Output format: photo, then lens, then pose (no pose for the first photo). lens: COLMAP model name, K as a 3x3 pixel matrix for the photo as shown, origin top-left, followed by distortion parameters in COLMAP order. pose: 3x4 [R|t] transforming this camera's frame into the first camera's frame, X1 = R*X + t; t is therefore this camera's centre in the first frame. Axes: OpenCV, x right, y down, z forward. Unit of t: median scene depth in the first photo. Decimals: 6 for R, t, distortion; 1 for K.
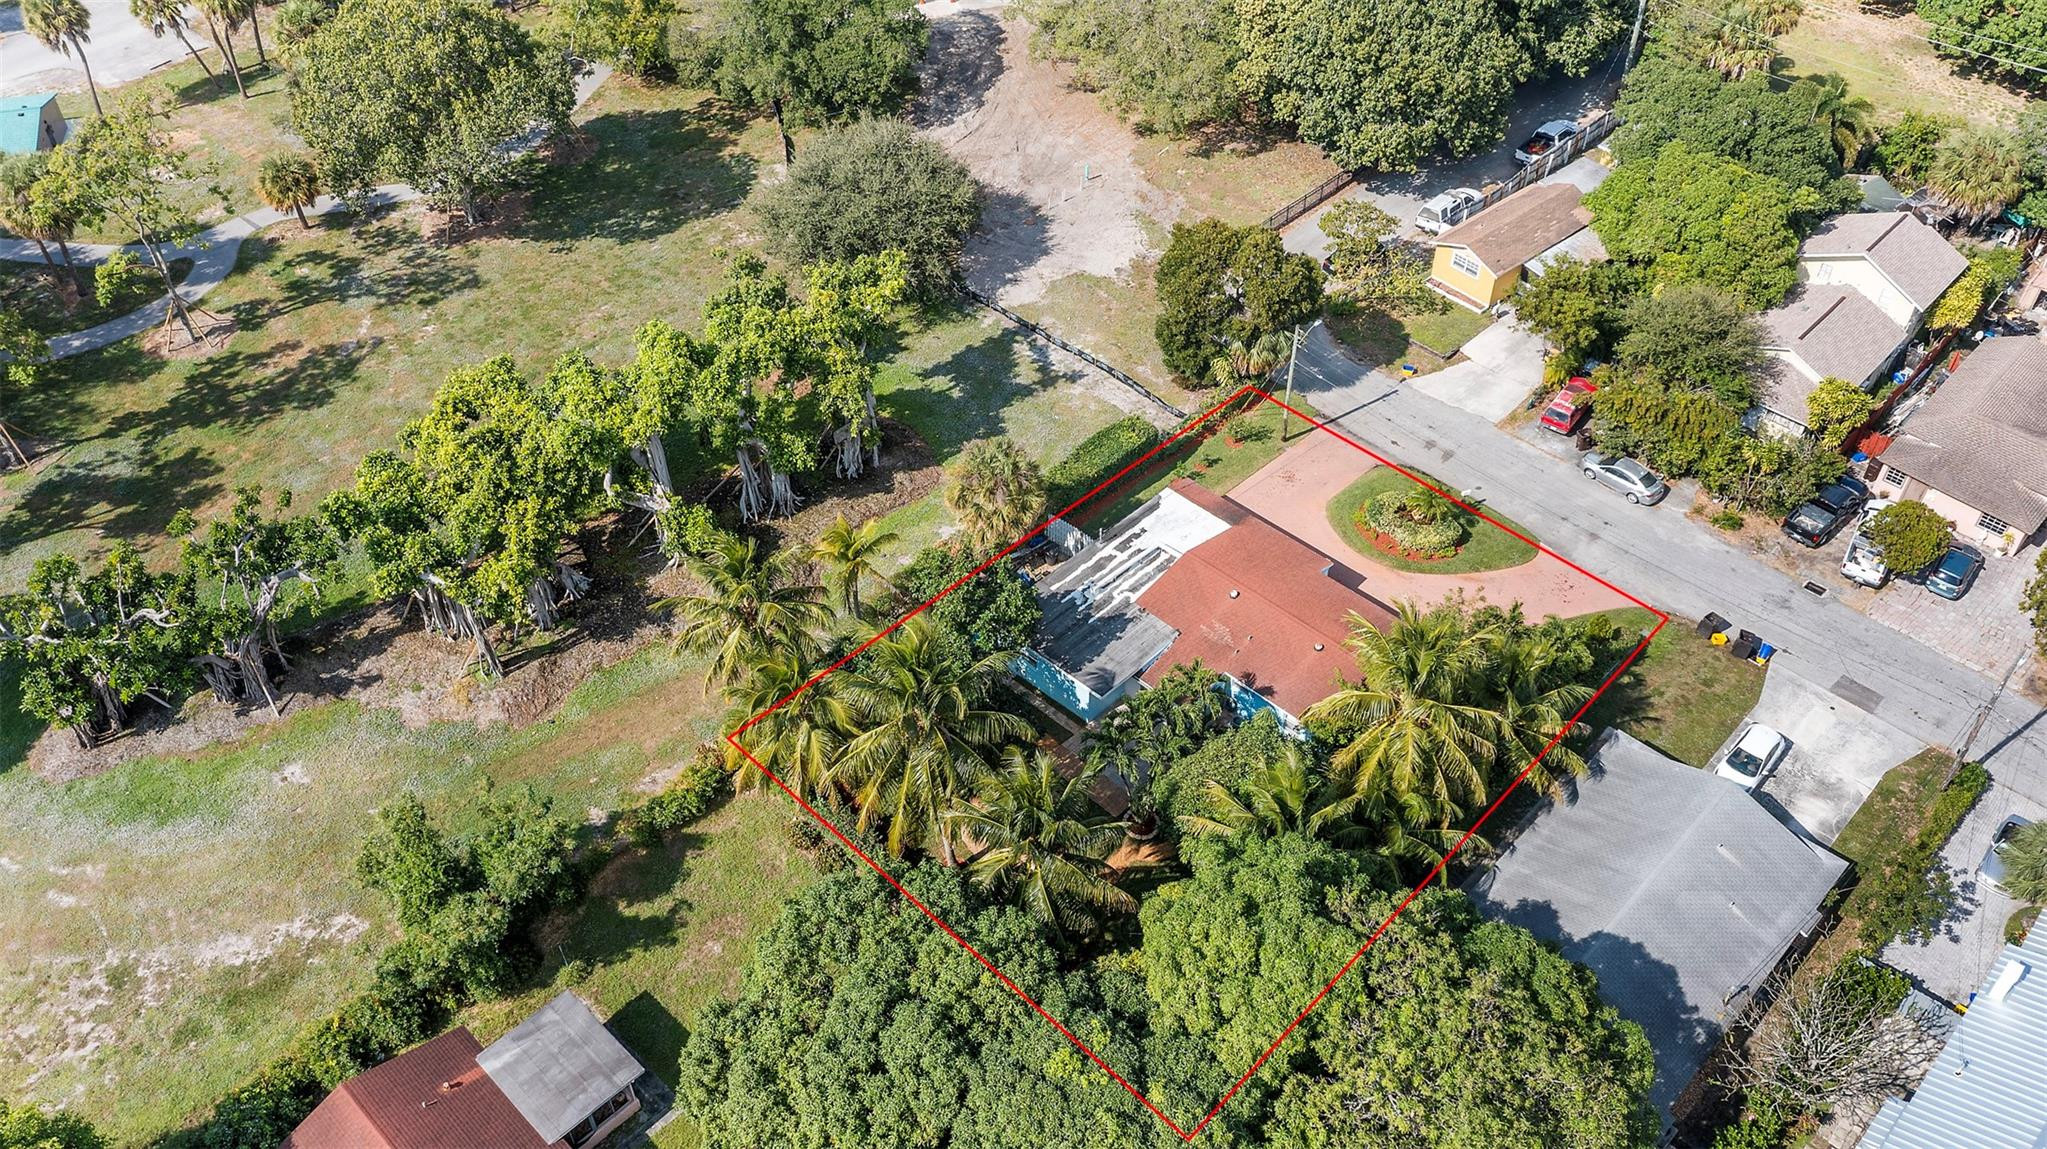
lens RADIAL K [[1632.4, 0, 1024.4], [0, 1632.4, 573.9], [0, 0, 1]] dist [0.002131, -0.000906]
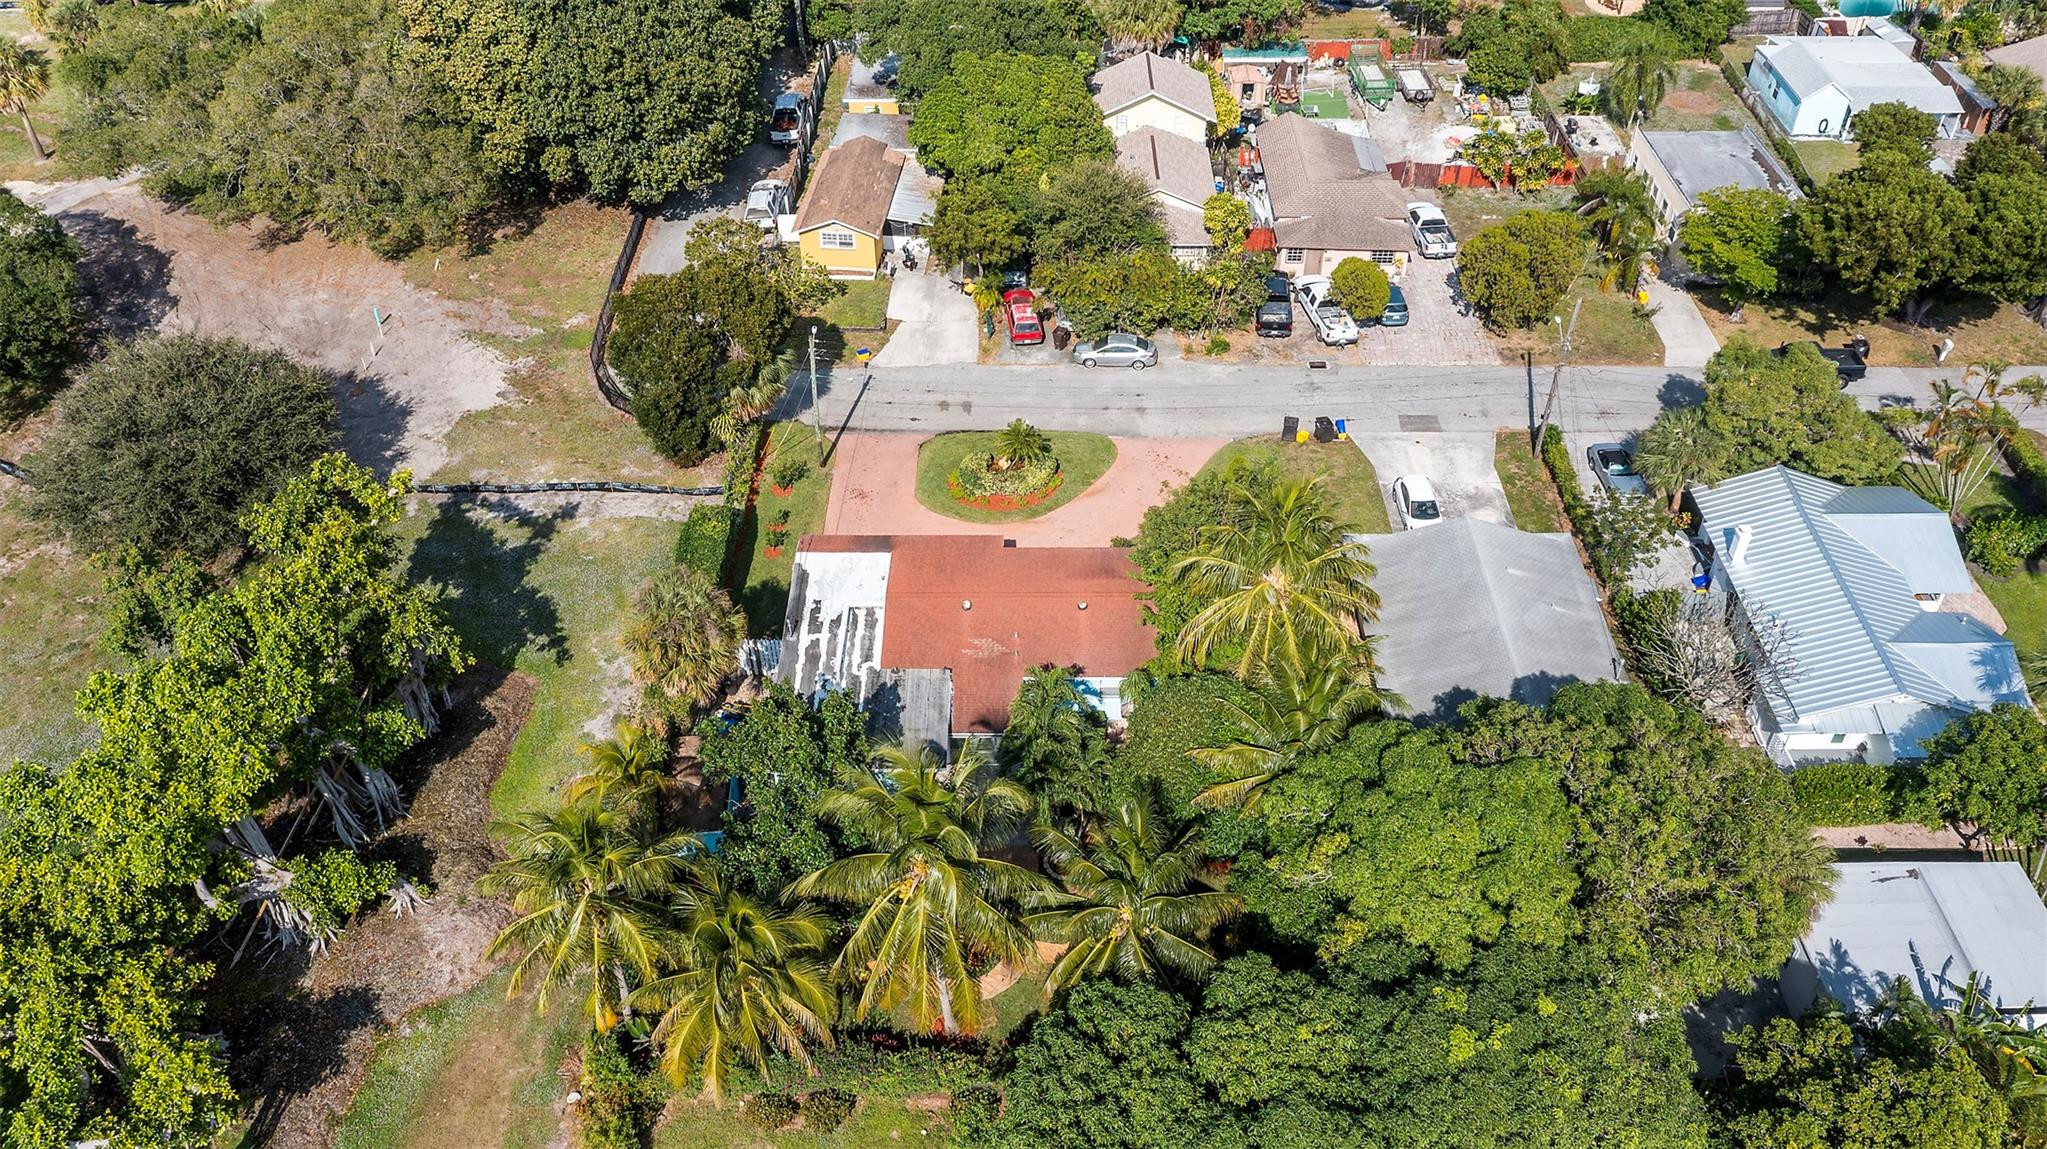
lens RADIAL K [[1632.4, 0, 1023.7], [0, 1632.4, 575.2], [0, 0, 1]] dist [0.002131, -0.000906]
pose [[0.720251, -0.456304, 0.522518, -0.263429], [0.481281, 0.871145, 0.097343, -0.062783], [-0.499607, 0.181366, 0.847053, 0.179142]]
